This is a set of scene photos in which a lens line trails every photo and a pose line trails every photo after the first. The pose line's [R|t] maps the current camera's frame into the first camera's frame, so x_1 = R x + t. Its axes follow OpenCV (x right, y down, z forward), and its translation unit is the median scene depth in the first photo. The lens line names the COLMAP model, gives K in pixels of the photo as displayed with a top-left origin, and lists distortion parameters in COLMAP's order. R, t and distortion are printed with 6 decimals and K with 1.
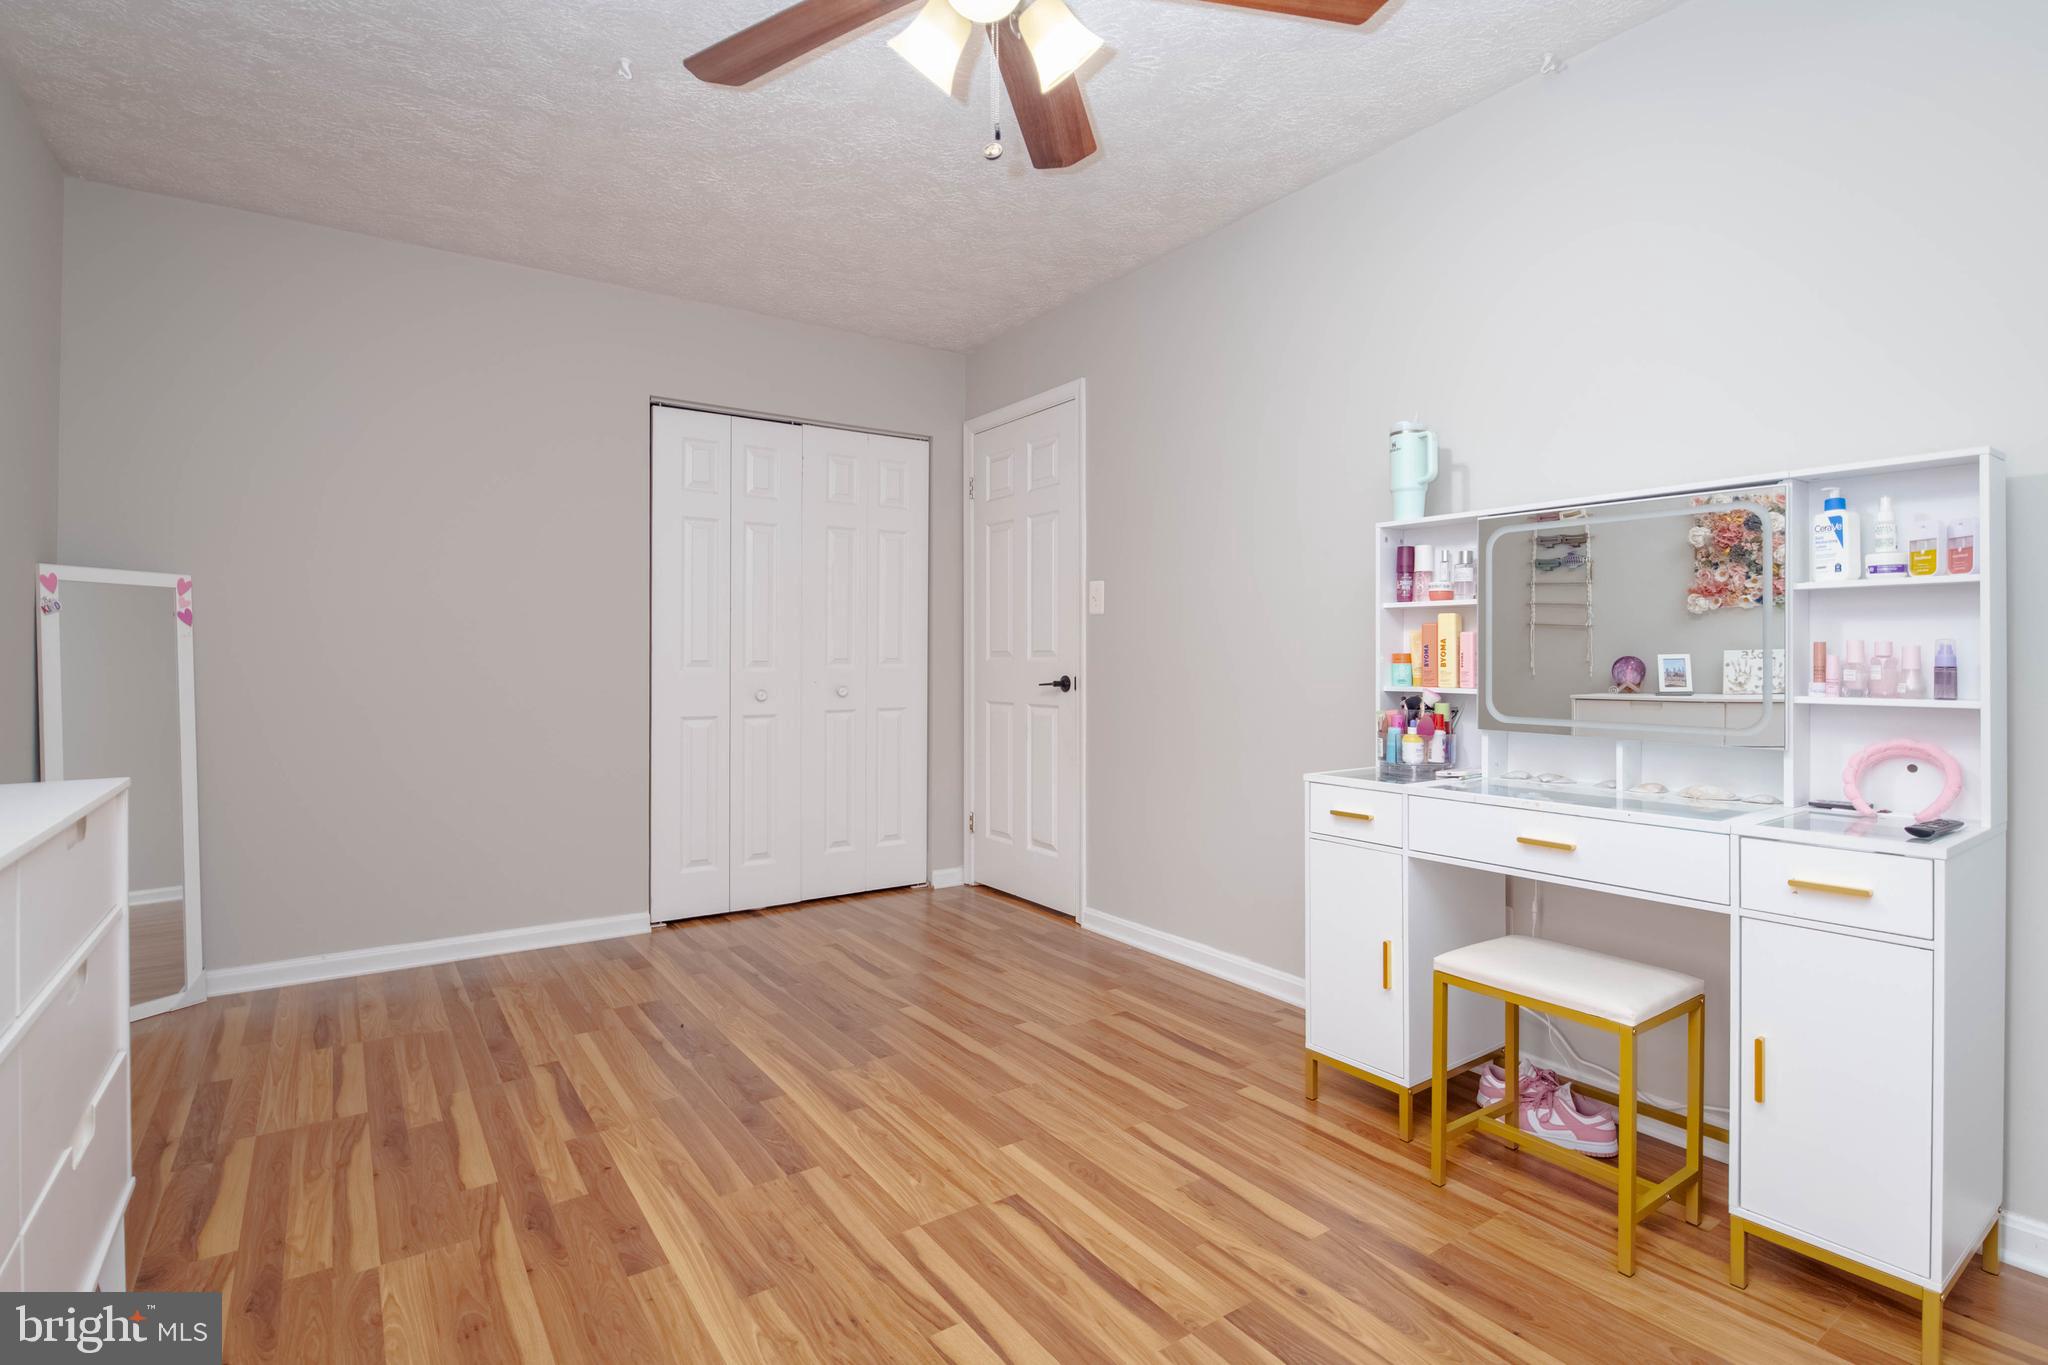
lens RADIAL K [[993.4, 0, 1059.2], [0, 993.4, 669.1], [0, 0, 1]] dist [0.002092, 0.000018]
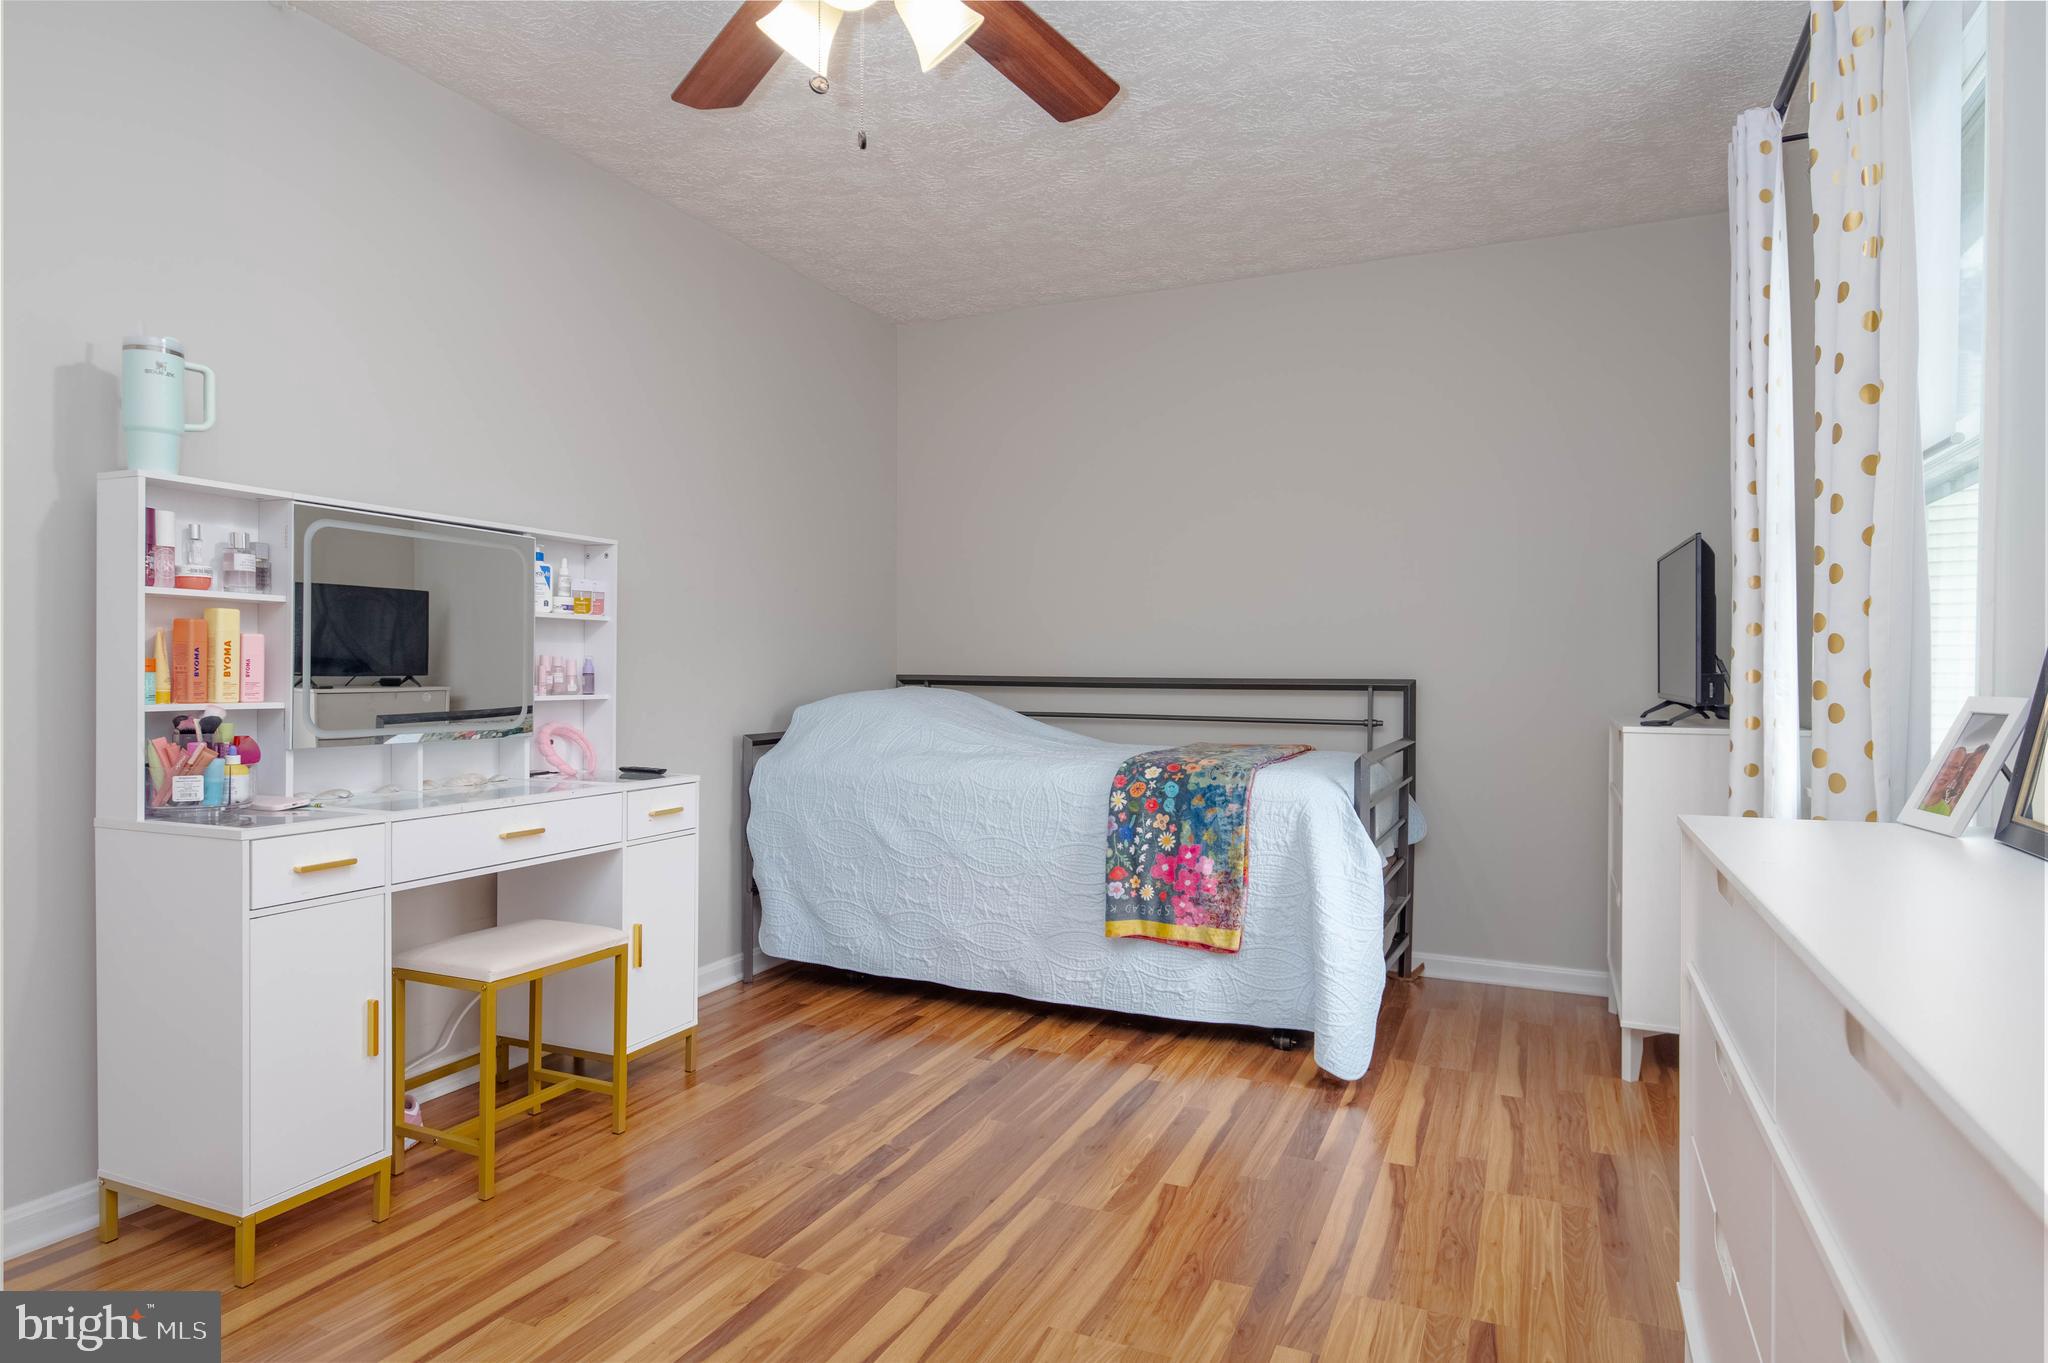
lens RADIAL K [[1142.3, 0, 1024.0], [0, 1142.3, 681.5], [0, 0, 1]] dist [-0.001266, -0.001238]
pose [[-0.488864, -0.015910, 0.872215, -0.944380], [-0.001624, 0.999849, 0.017328, -0.019781], [-0.872358, 0.007054, -0.488816, 1.184149]]
